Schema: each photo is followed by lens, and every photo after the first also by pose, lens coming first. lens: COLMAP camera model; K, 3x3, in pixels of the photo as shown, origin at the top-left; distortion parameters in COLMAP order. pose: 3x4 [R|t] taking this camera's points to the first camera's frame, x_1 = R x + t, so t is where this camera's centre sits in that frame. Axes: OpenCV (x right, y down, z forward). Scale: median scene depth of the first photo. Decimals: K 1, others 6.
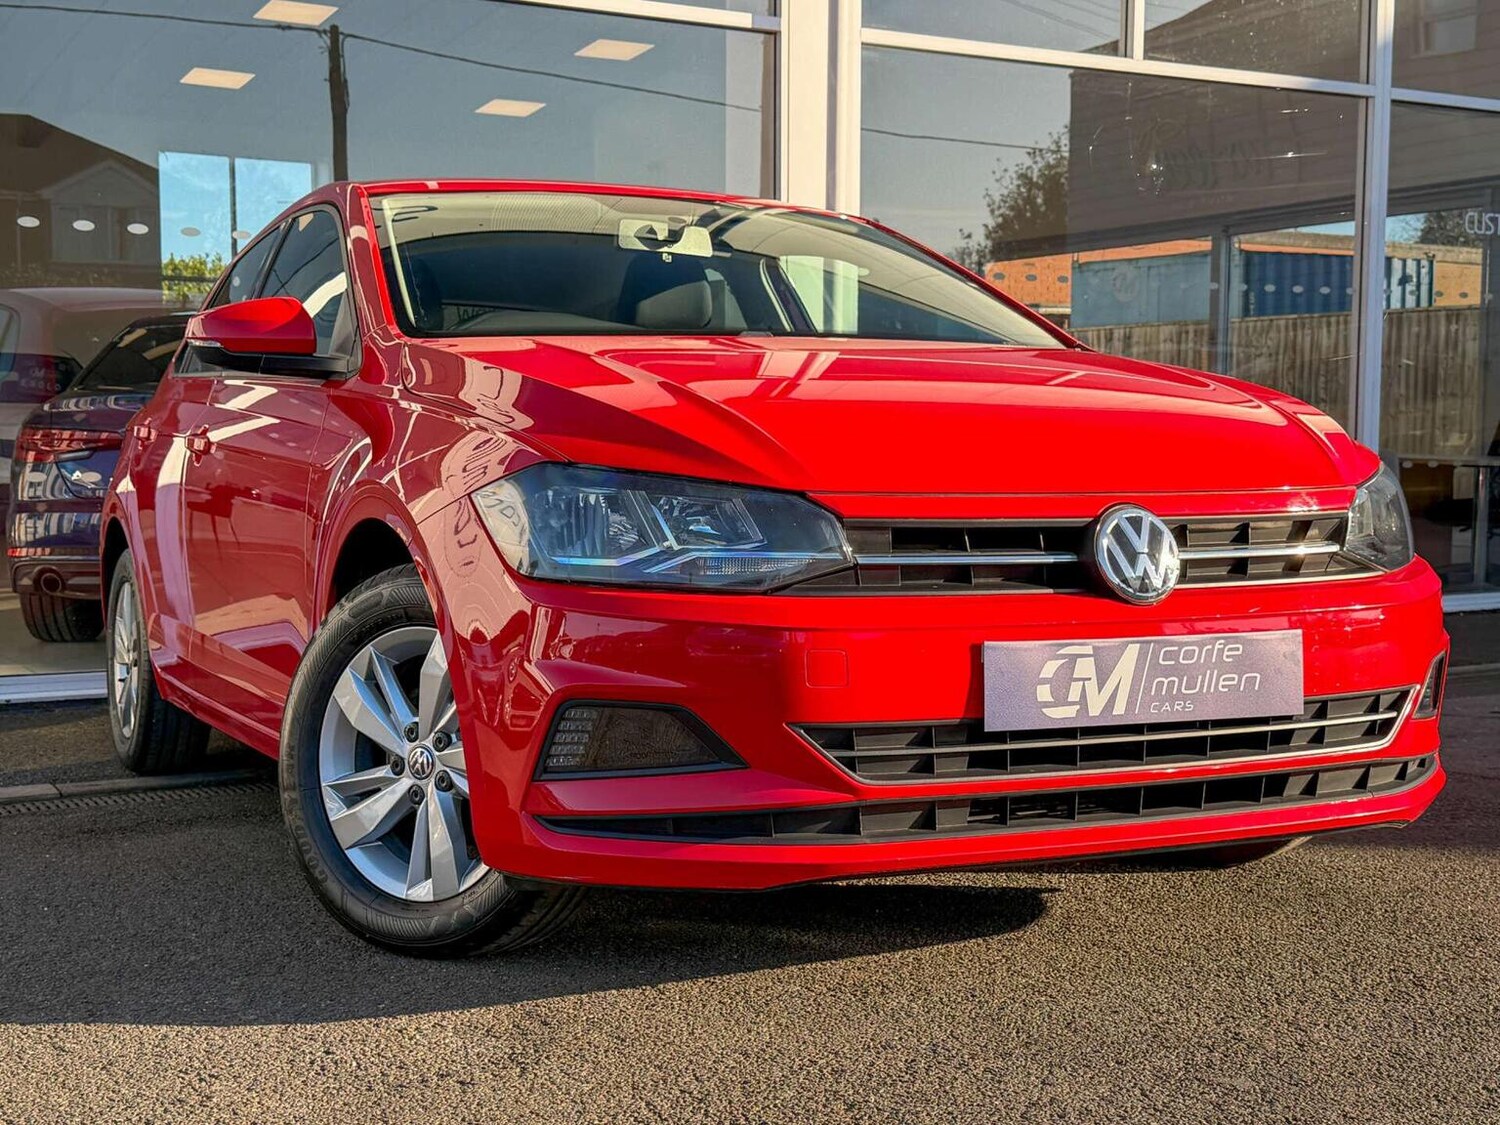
lens RADIAL K [[2056.7, 0, 682.1], [0, 2056.7, 628.7], [0, 0, 1]] dist [0.113400, 0.000000]
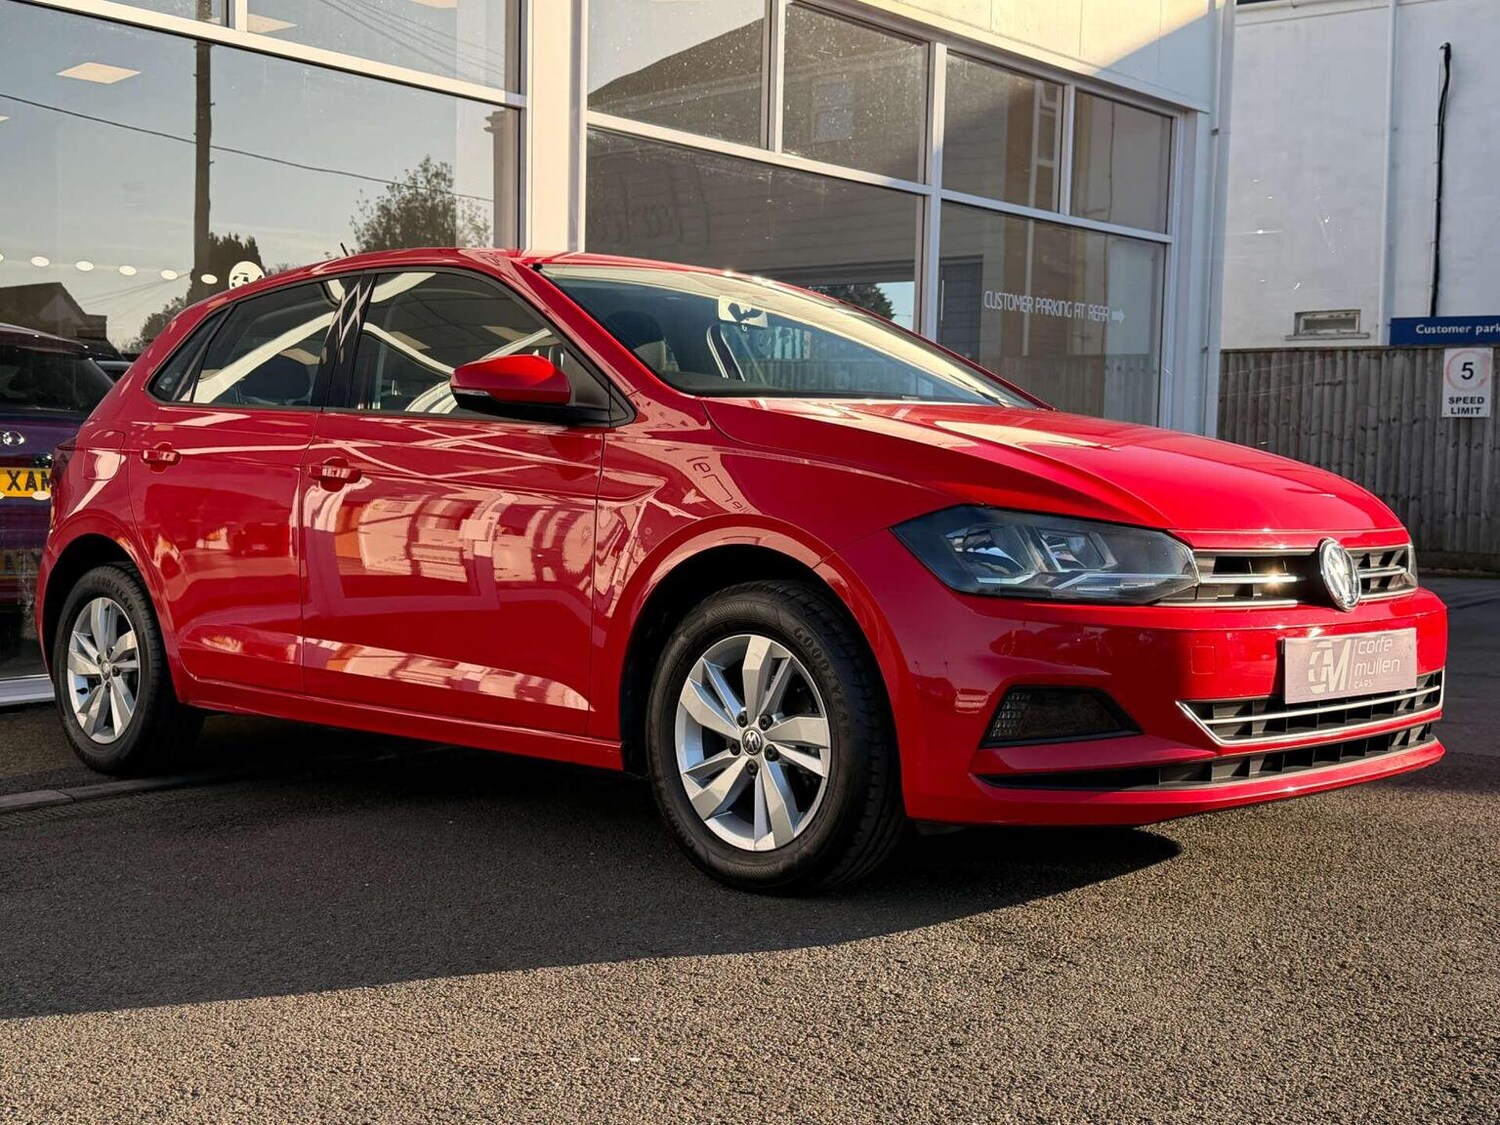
lens RADIAL K [[1907.4, 0, 751.8], [0, 1907.4, 588.9], [0, 0, 1]] dist [0.136916, 0.000000]
pose [[0.939864, -0.006839, 0.341480, -0.593507], [0.013801, 0.999743, -0.017963, -0.008639], [-0.341269, 0.021595, 0.939717, -0.095982]]
